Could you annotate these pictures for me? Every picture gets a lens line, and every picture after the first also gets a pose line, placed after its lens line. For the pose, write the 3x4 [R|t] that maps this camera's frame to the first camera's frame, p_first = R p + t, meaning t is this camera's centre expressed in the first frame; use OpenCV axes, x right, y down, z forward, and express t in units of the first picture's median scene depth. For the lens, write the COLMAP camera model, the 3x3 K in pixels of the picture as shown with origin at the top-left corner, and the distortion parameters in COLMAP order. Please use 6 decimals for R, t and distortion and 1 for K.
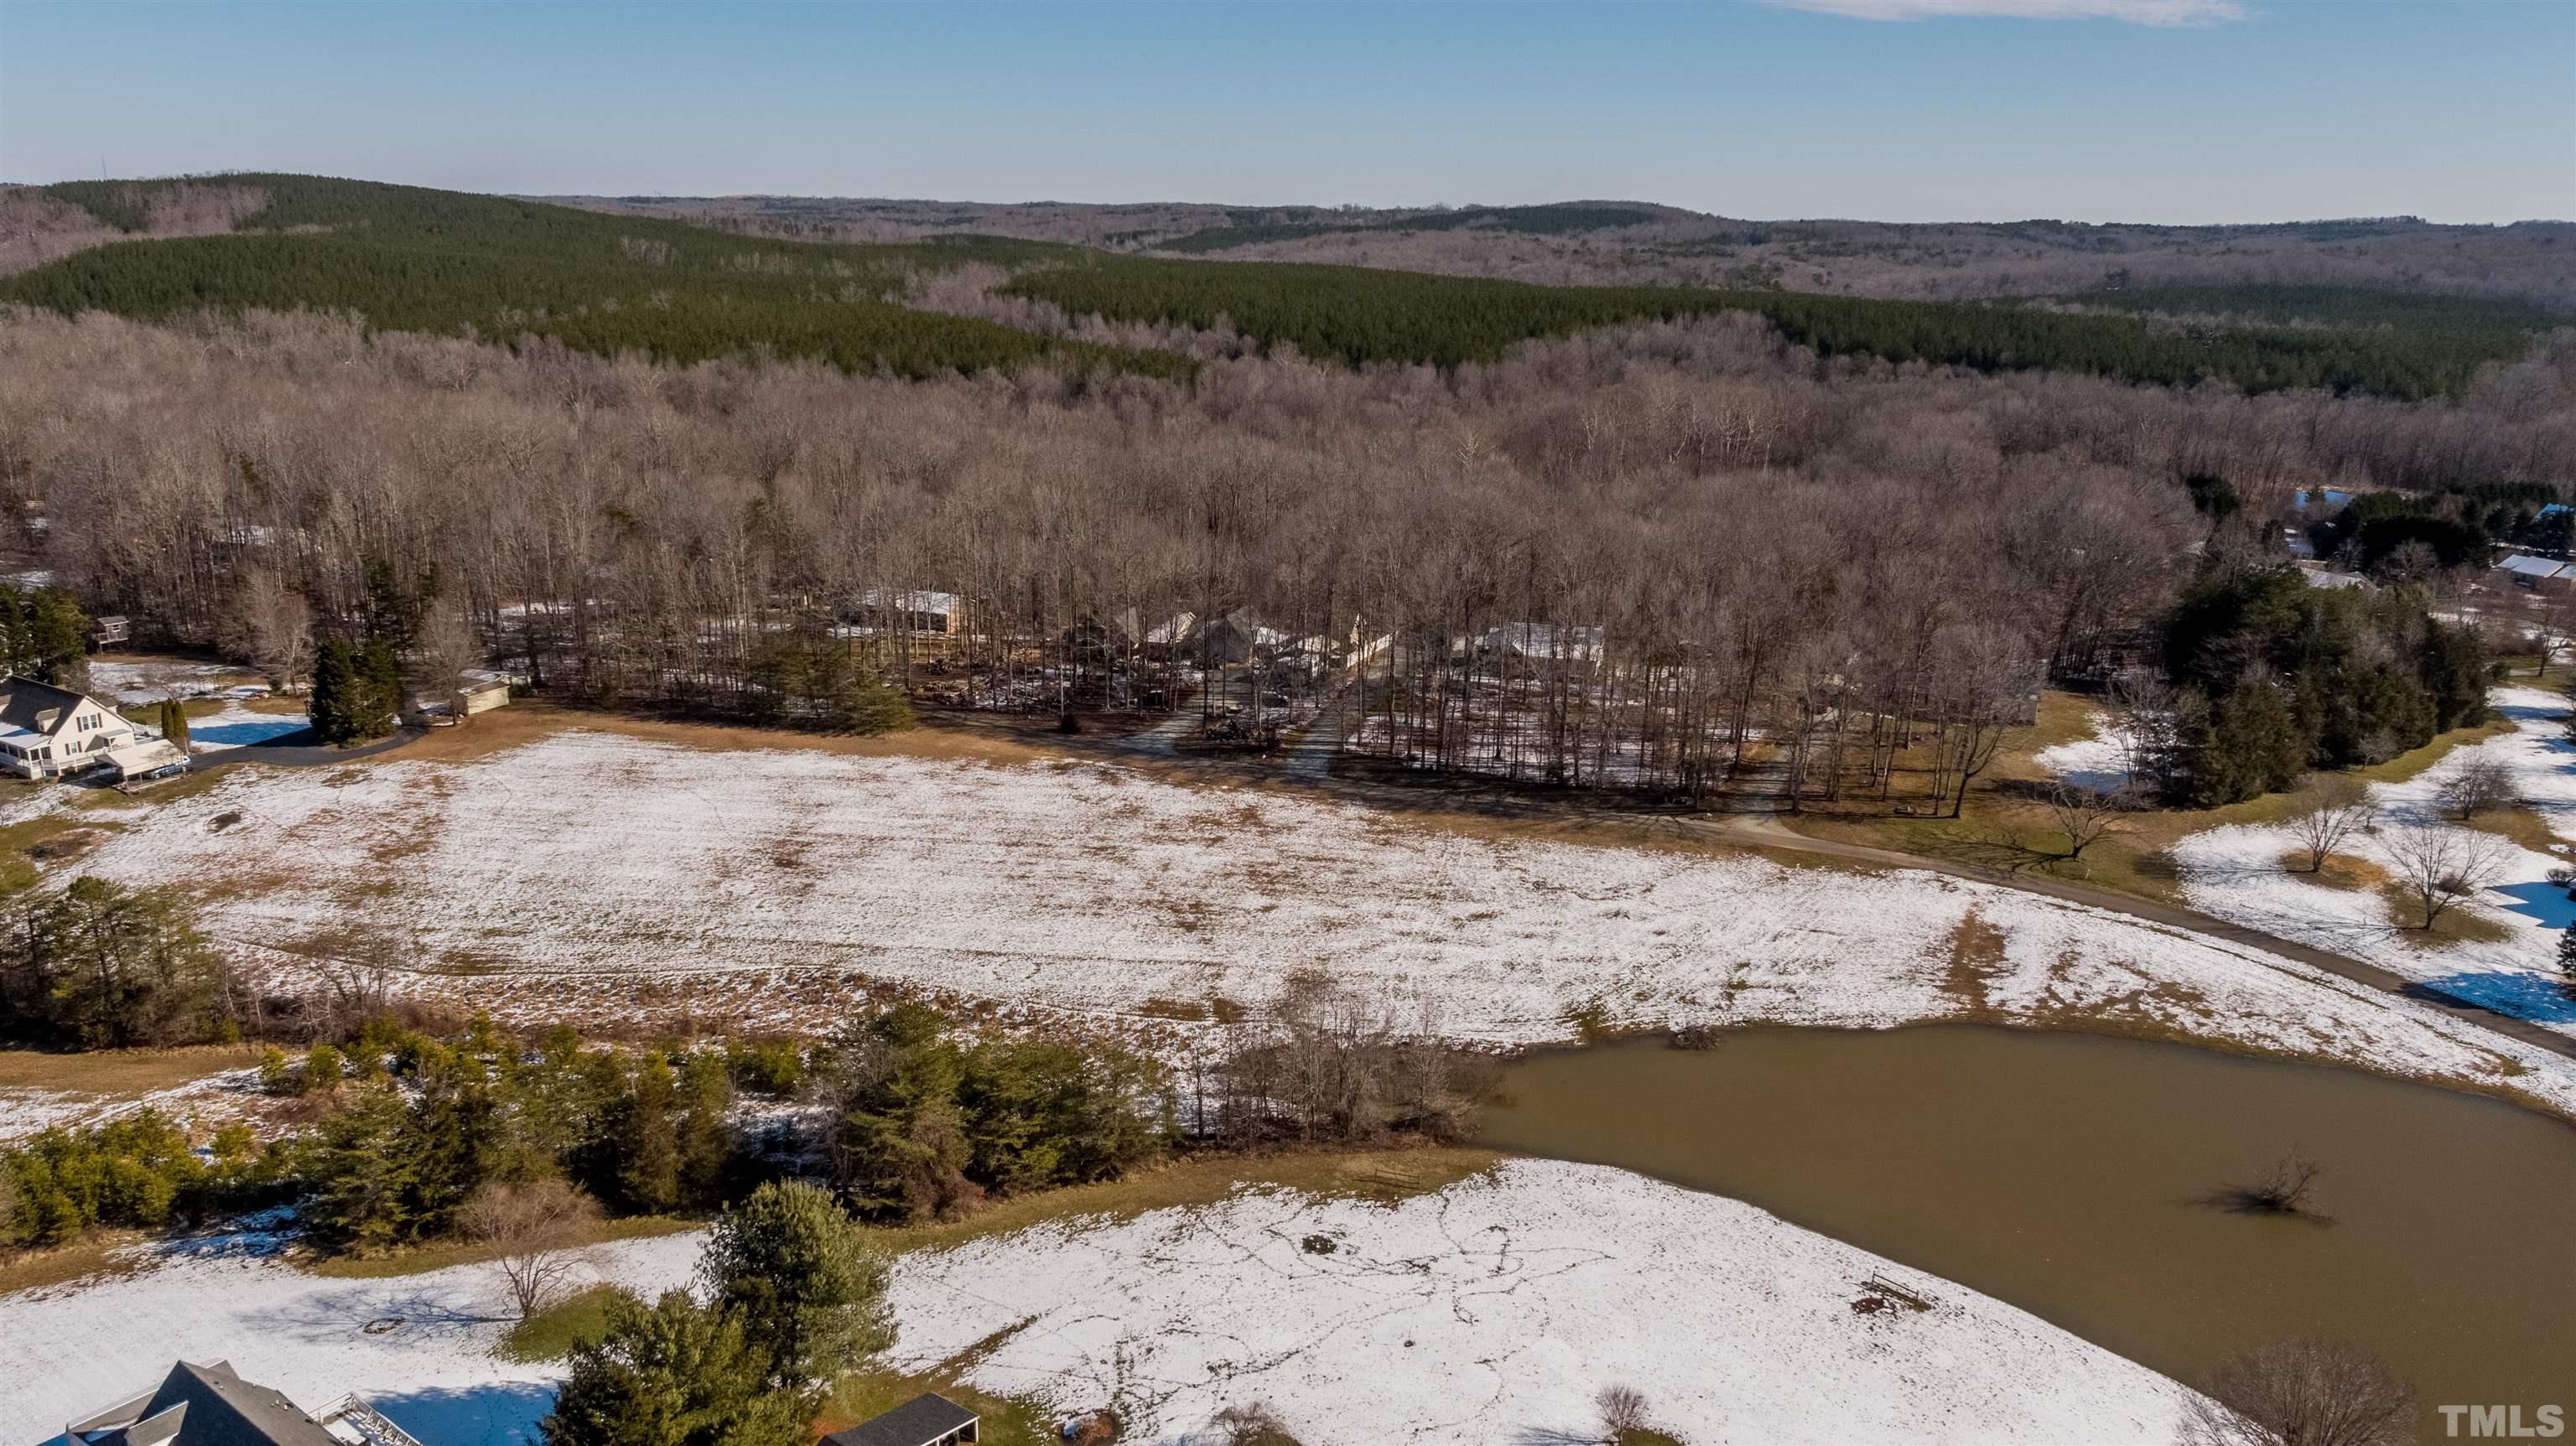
lens RADIAL K [[1831.8, 0, 1286.0], [0, 1831.8, 724.6], [0, 0, 1]] dist [0.006301, 0.002738]
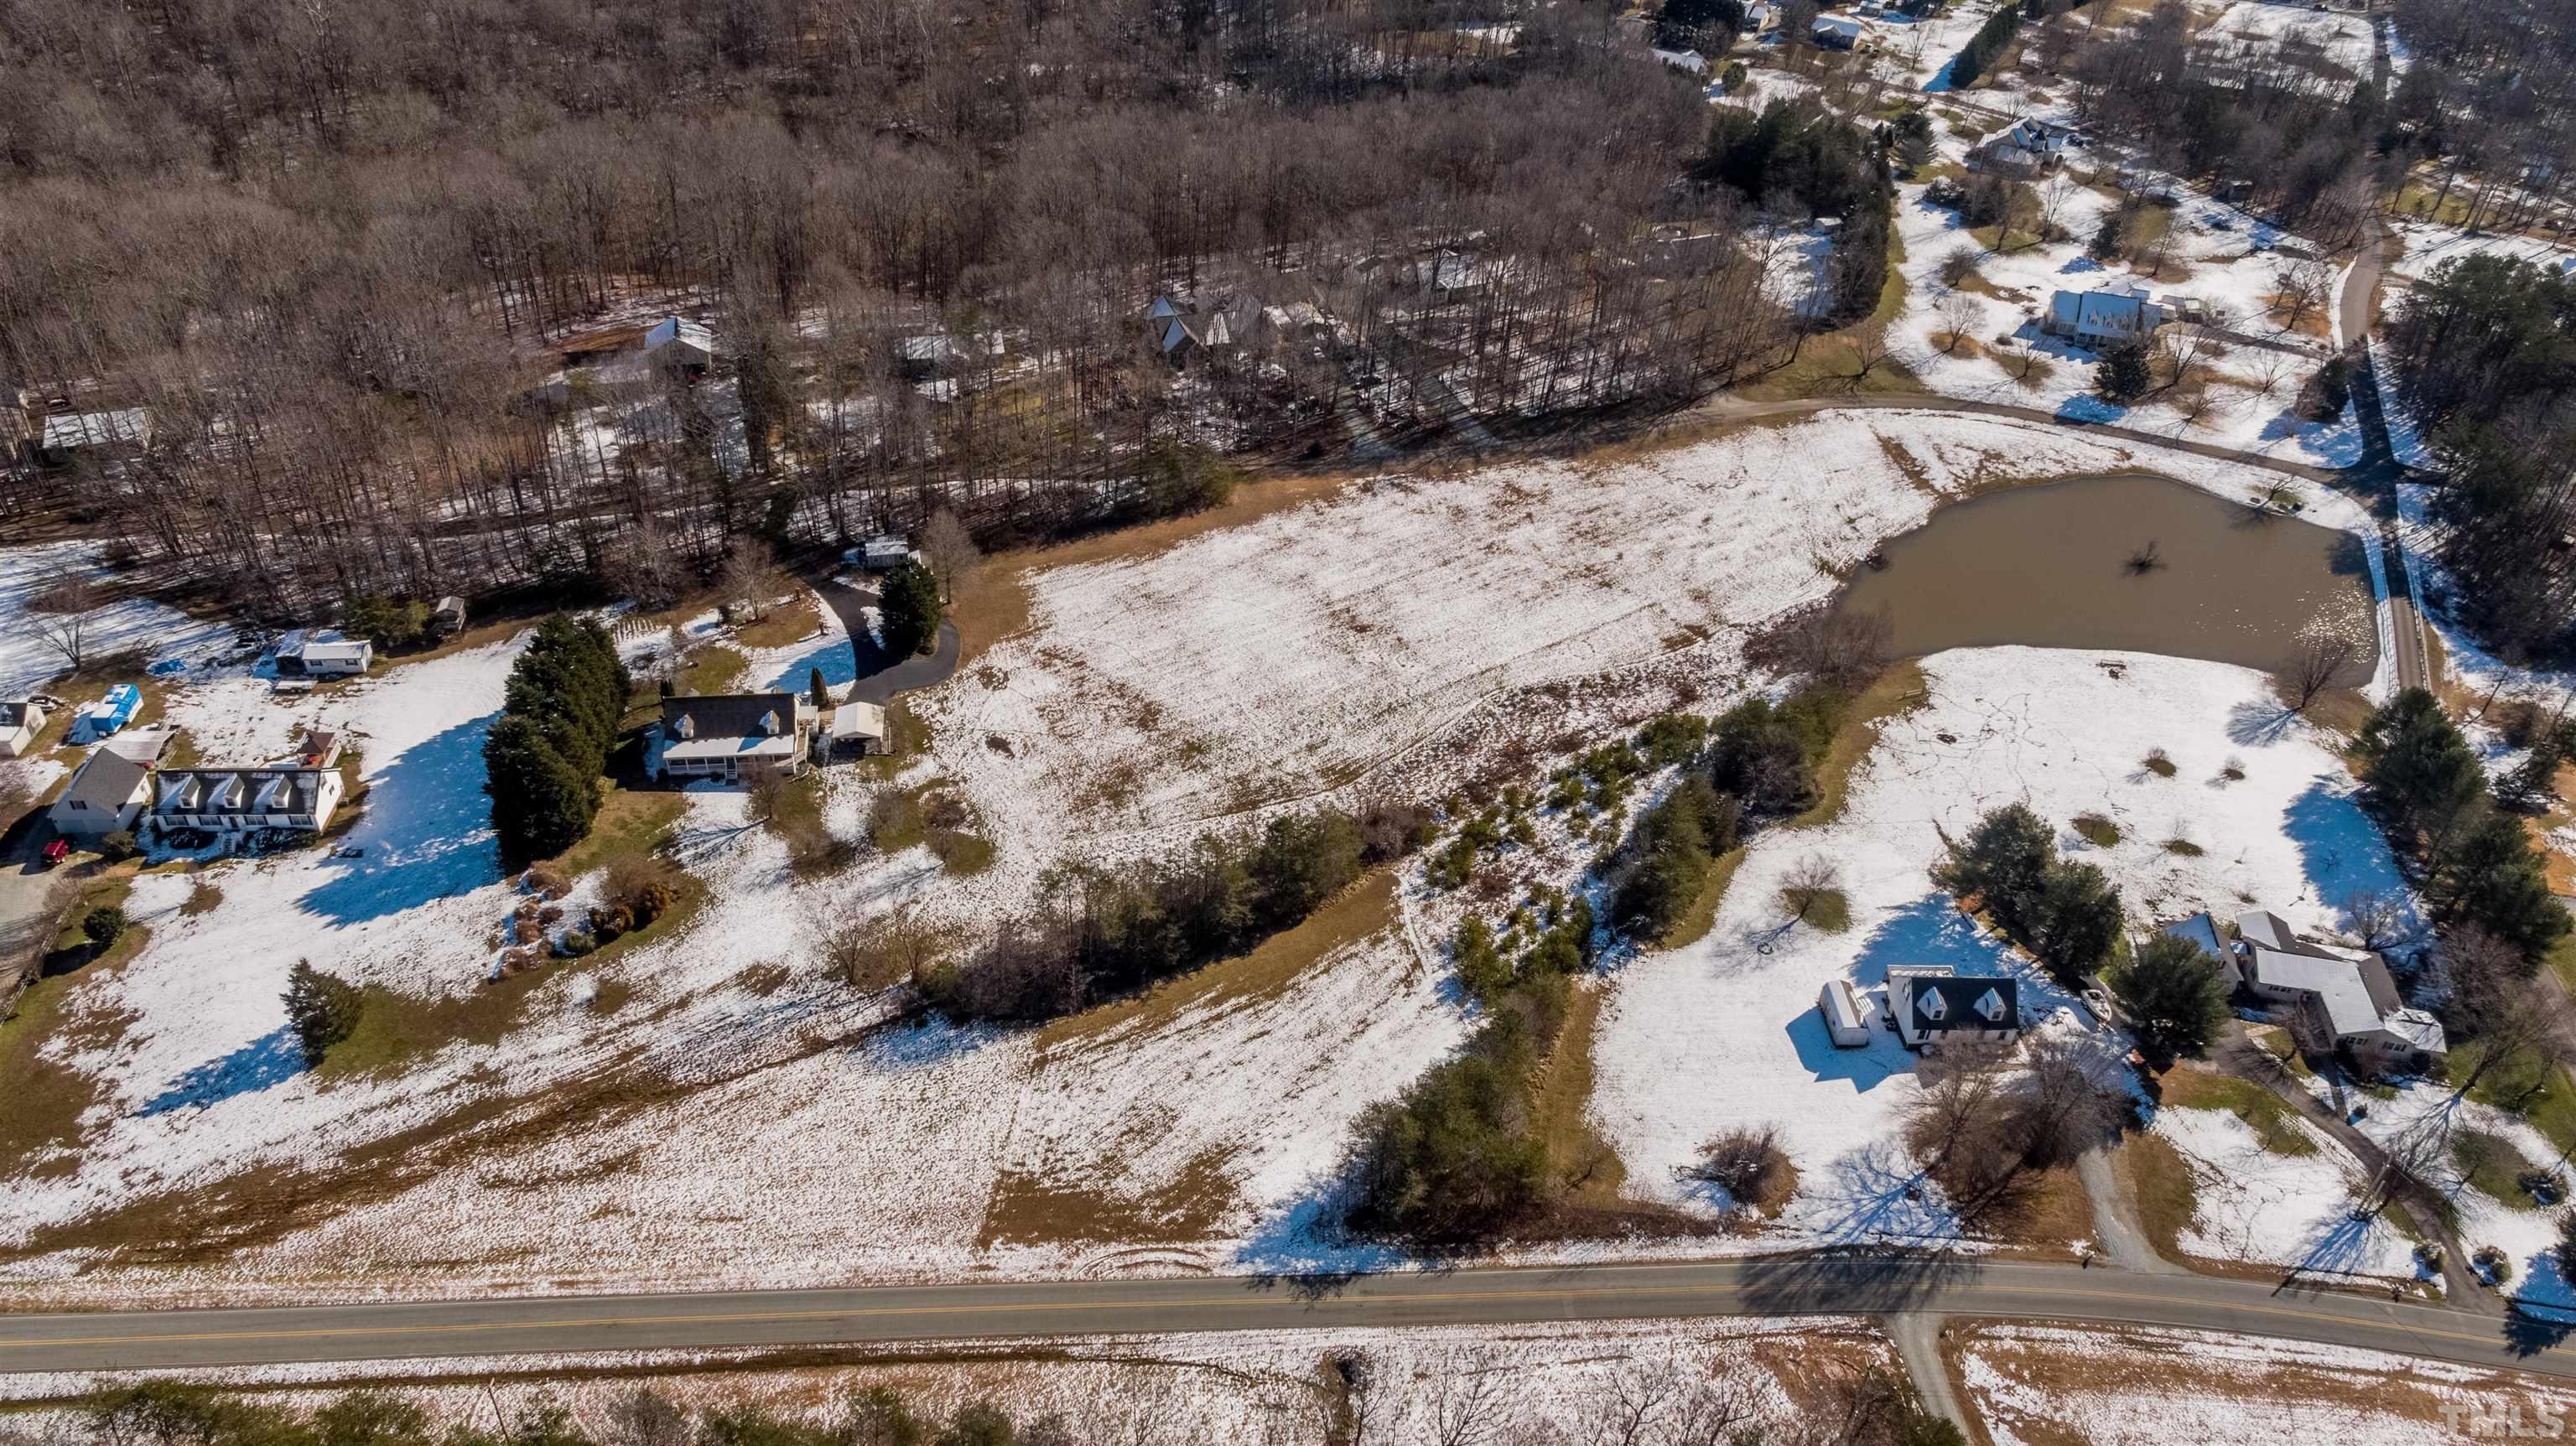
lens RADIAL K [[1831.8, 0, 1286.0], [0, 1831.8, 724.6], [0, 0, 1]] dist [0.006301, 0.002738]
pose [[0.777709, -0.364692, 0.512024, -1.049230], [0.134624, 0.892241, 0.431025, -0.471285], [-0.614040, -0.266281, 0.743000, -0.057215]]
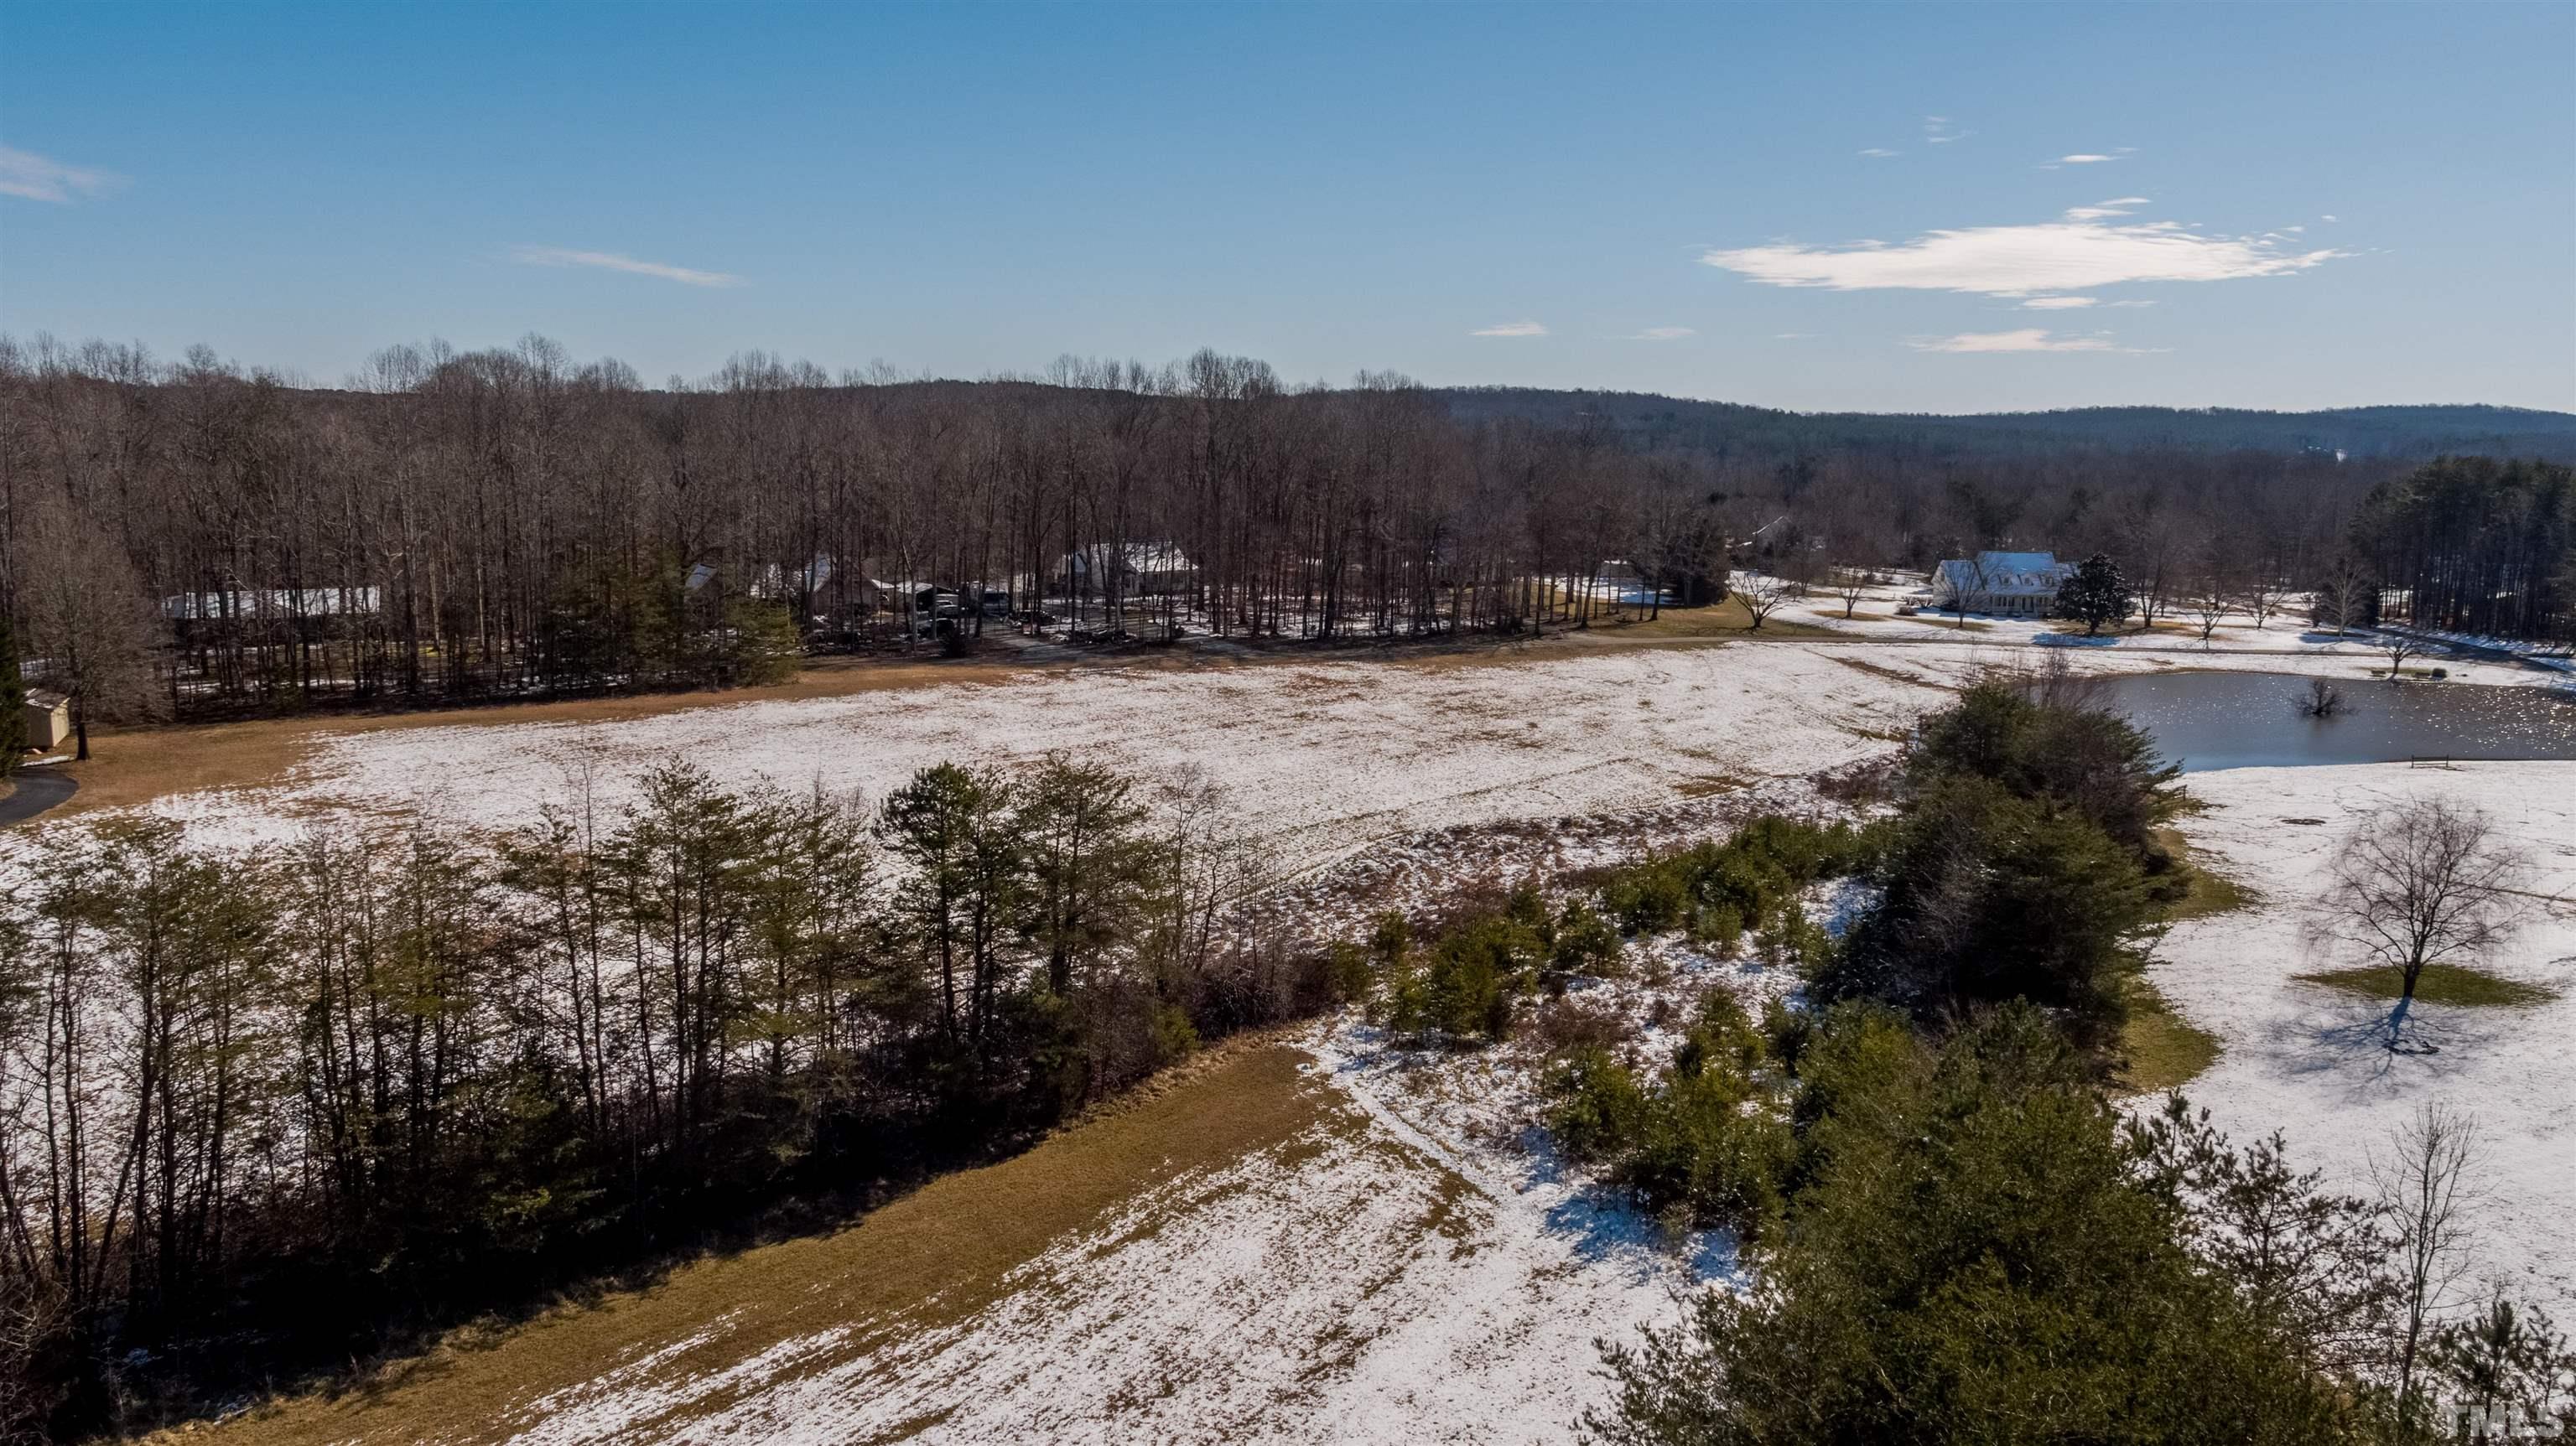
lens RADIAL K [[1831.8, 0, 1286.0], [0, 1831.8, 724.6], [0, 0, 1]] dist [0.006301, 0.002738]
pose [[0.617012, -0.135947, 0.775123, -0.721475], [0.213852, 0.976865, 0.001100, 0.068916], [-0.757340, 0.165083, 0.631810, 0.494928]]
